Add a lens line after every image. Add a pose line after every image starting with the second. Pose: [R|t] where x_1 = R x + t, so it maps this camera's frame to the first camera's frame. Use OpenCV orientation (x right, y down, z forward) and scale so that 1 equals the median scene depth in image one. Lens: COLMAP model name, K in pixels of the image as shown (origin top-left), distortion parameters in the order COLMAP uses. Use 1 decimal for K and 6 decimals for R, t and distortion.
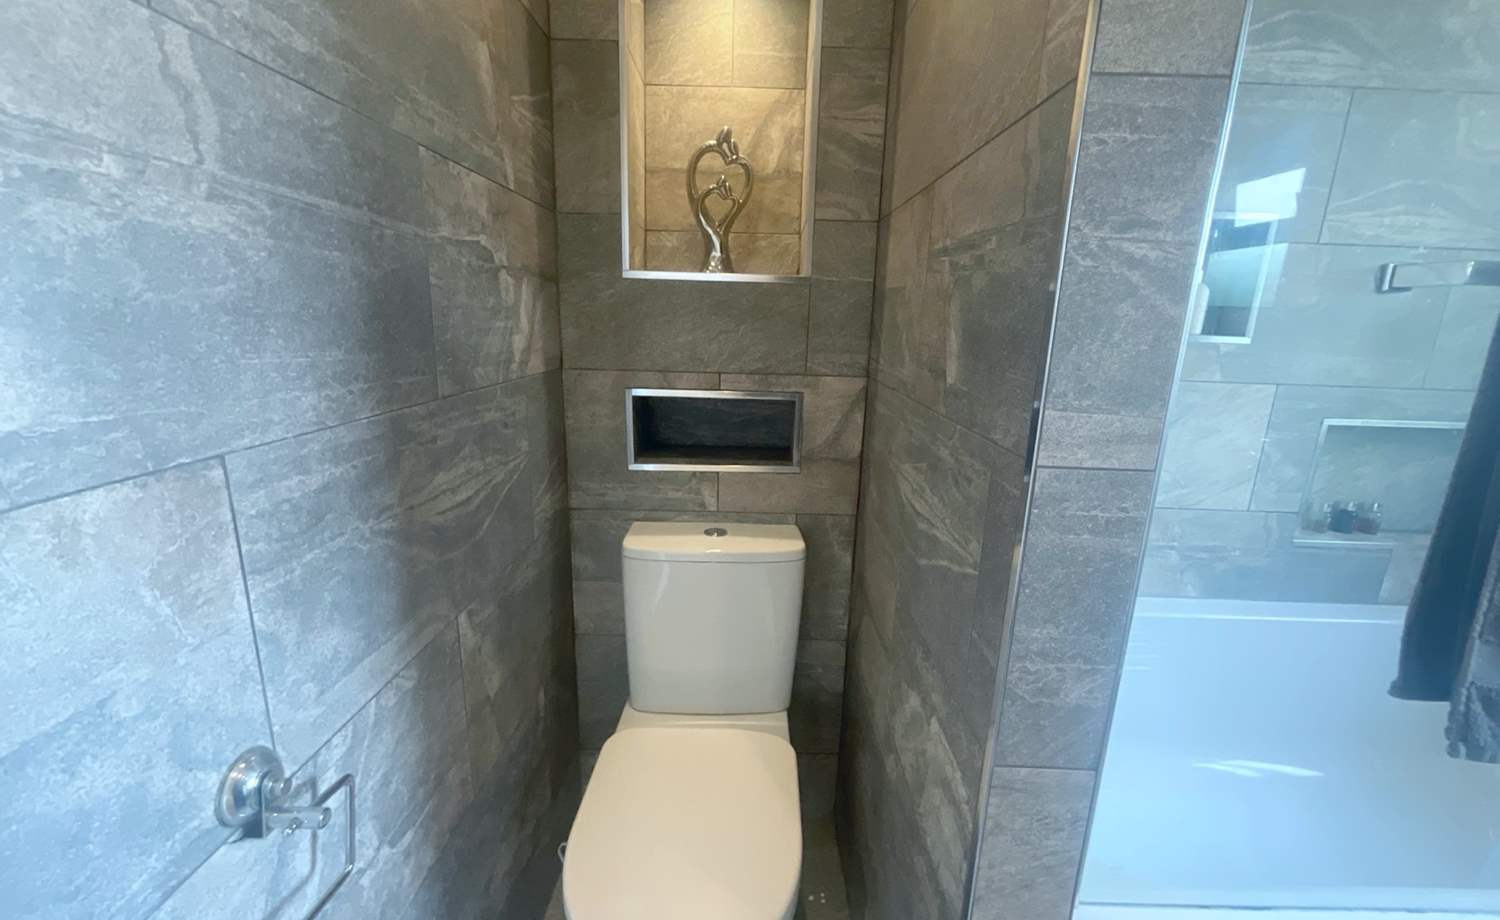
lens RADIAL K [[612.3, 0, 749.4], [0, 612.3, 458.8], [0, 0, 1]] dist [-0.007910, 0.001434]
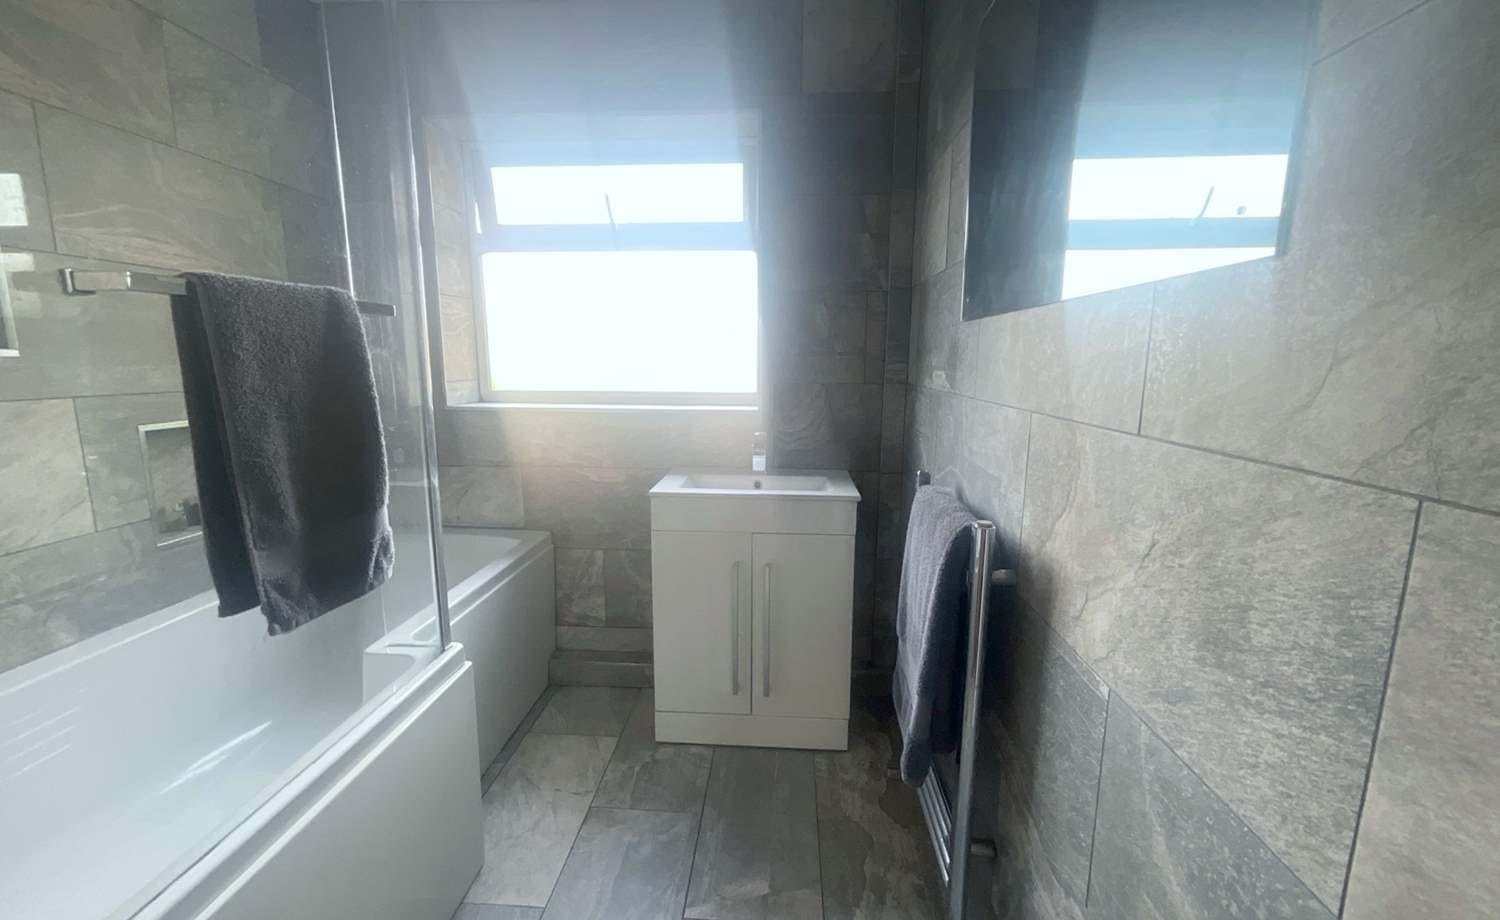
lens RADIAL K [[612.3, 0, 744.1], [0, 612.3, 461.8], [0, 0, 1]] dist [-0.007910, 0.001434]
pose [[0.065873, -0.197201, 0.978148, -0.022349], [0.226141, 0.957721, 0.177853, 0.047621], [-0.971865, 0.209483, 0.107683, -0.121902]]
